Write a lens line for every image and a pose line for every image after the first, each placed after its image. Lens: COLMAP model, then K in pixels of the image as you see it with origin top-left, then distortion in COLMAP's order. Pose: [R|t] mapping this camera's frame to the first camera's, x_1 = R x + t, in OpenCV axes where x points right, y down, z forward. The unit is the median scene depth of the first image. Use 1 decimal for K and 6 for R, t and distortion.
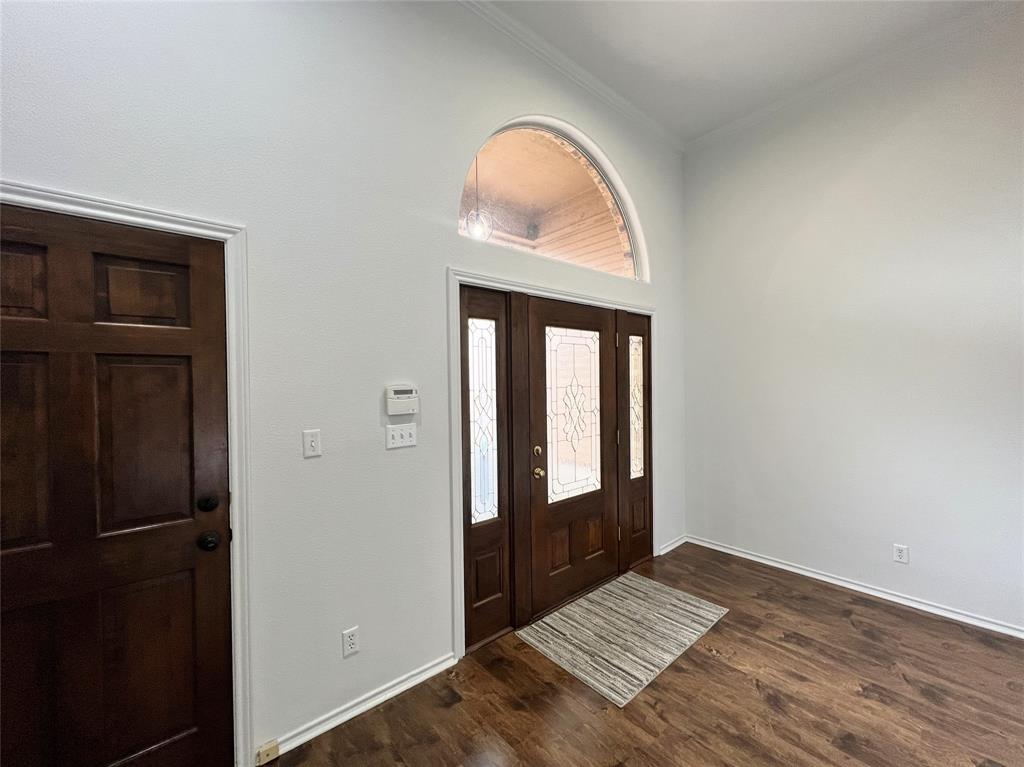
lens RADIAL K [[413.9, 0, 517.4], [0, 413.9, 382.1], [0, 0, 1]] dist [0.001317, -0.000205]
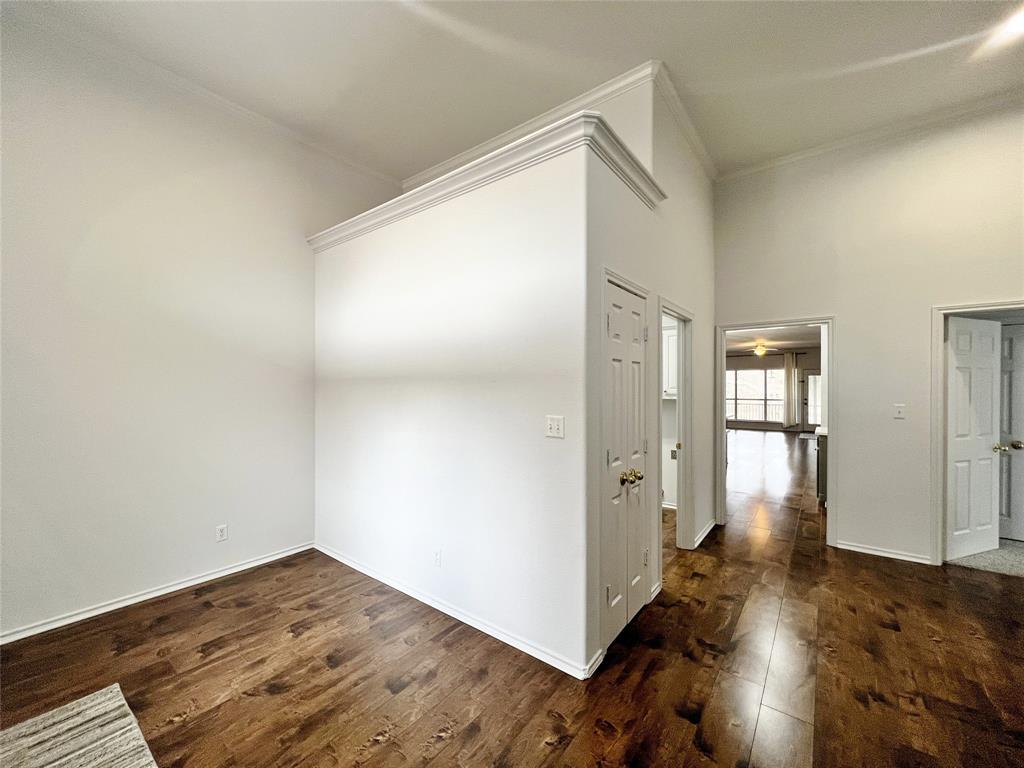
lens RADIAL K [[405.2, 0, 507.7], [0, 405.2, 383.2], [0, 0, 1]] dist [-0.000499, -0.000013]
pose [[-0.175254, 0.020487, 0.984310, -0.418960], [0.002980, 0.999790, -0.020278, 0.029046], [-0.984519, -0.000620, -0.175278, 0.525323]]
